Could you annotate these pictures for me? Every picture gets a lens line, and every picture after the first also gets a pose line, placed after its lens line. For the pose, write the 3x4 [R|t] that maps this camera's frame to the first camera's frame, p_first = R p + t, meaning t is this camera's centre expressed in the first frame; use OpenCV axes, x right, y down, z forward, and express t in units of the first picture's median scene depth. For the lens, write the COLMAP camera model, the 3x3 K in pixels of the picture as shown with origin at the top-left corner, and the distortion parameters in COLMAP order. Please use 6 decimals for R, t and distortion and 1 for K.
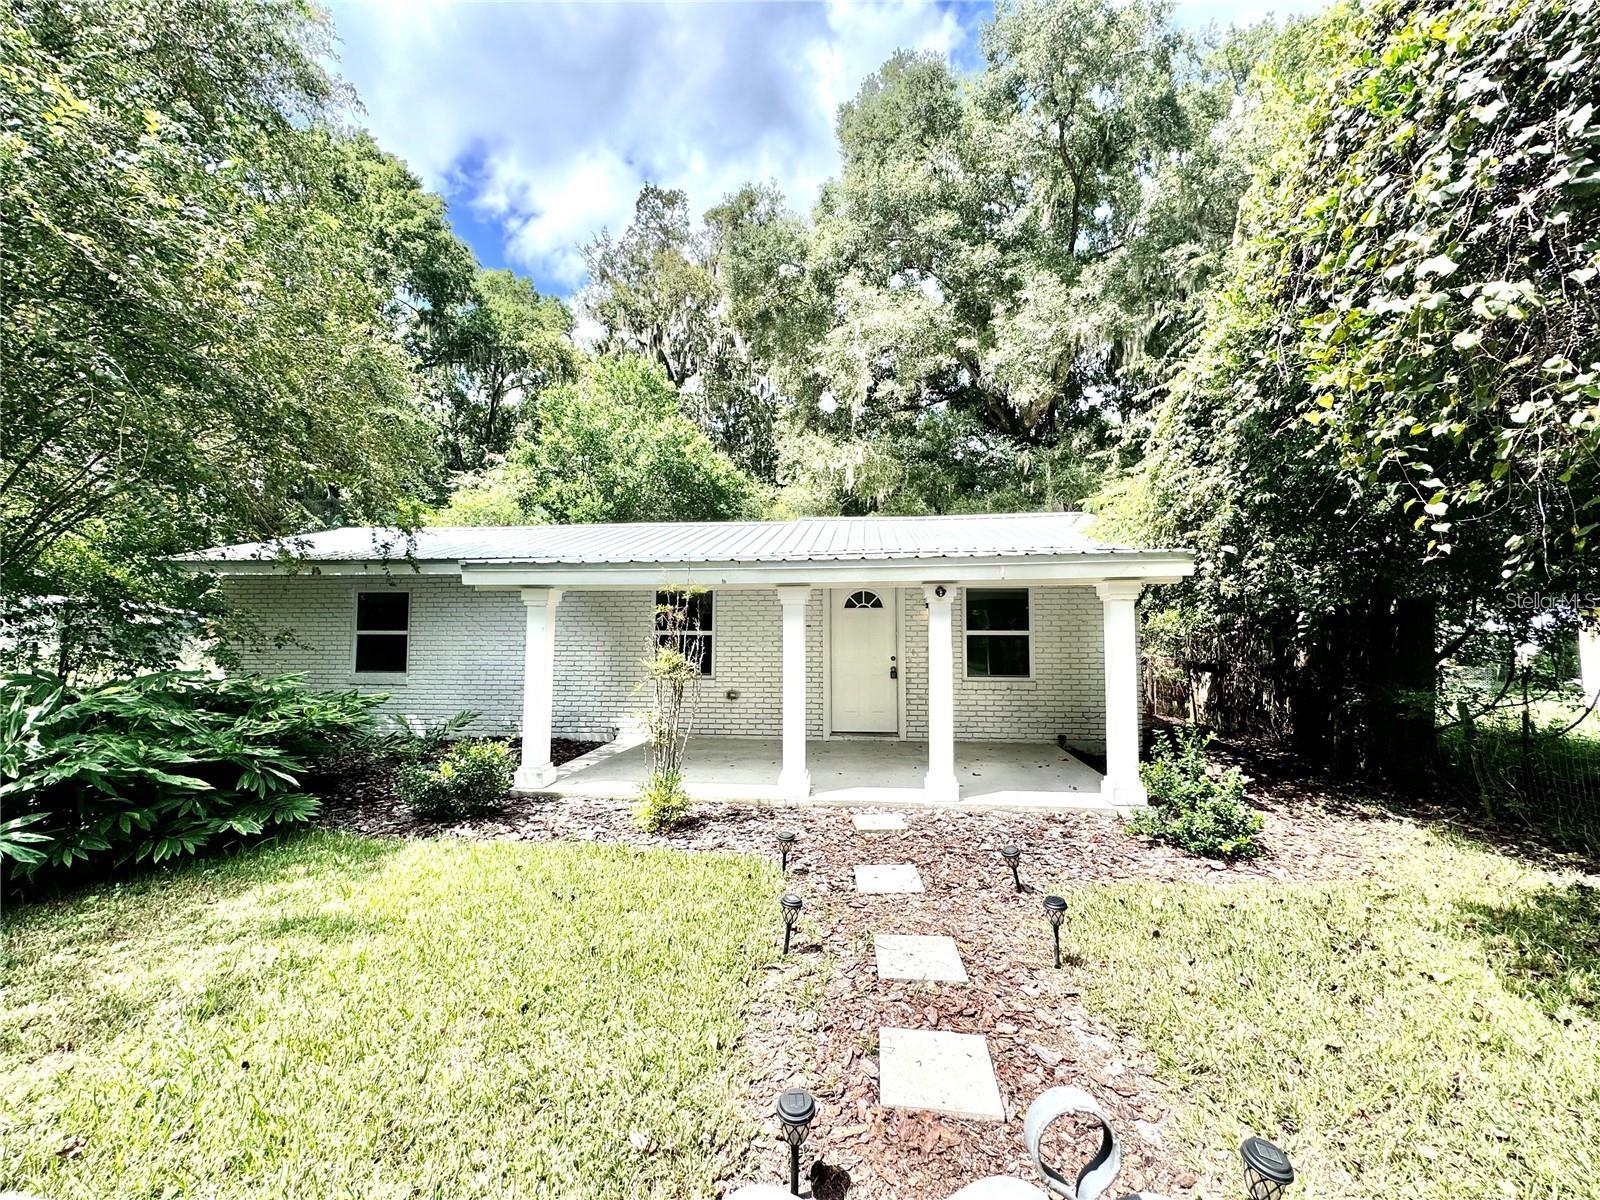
lens RADIAL K [[633.6, 0, 801.0], [0, 633.6, 598.1], [0, 0, 1]] dist [-0.000754, 0.000390]
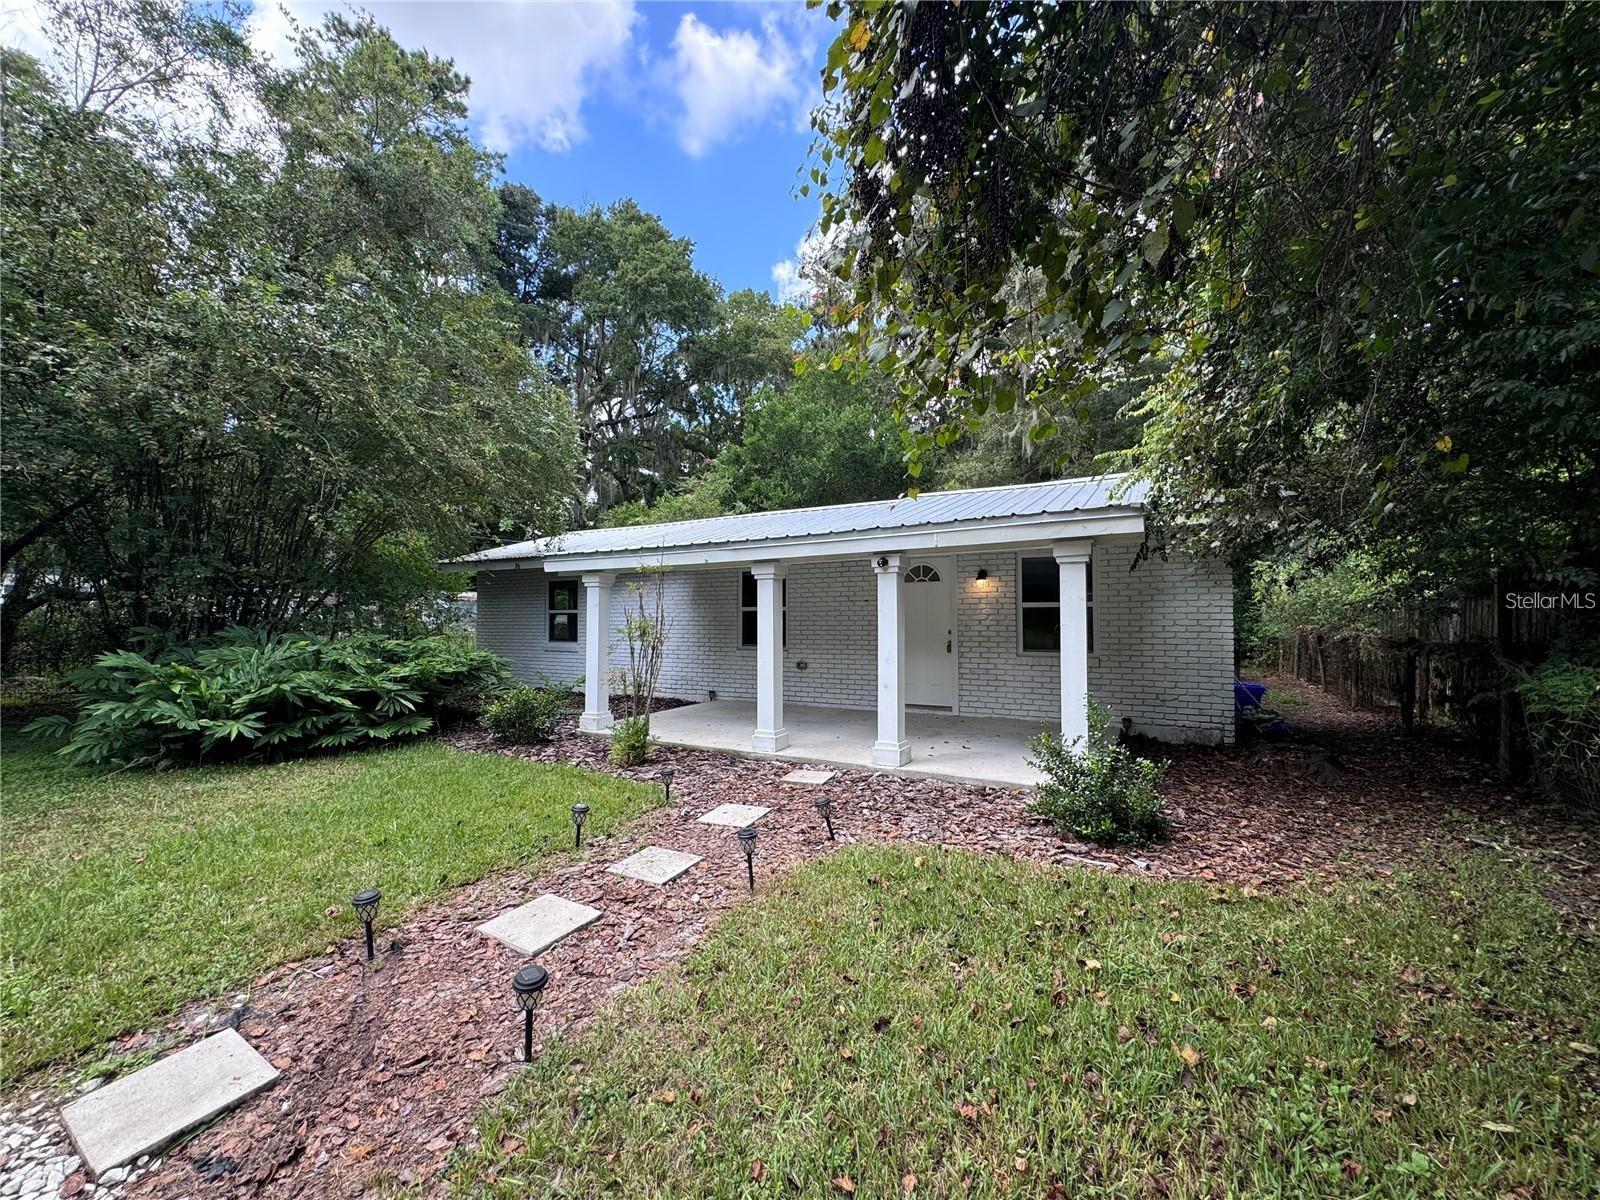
lens RADIAL K [[633.6, 0, 806.0], [0, 633.6, 599.0], [0, 0, 1]] dist [-0.000754, 0.000390]
pose [[0.915972, -0.017546, -0.400859, 0.514500], [0.029994, 0.999242, 0.024799, 0.018626], [0.400120, -0.034738, 0.915804, 0.008182]]
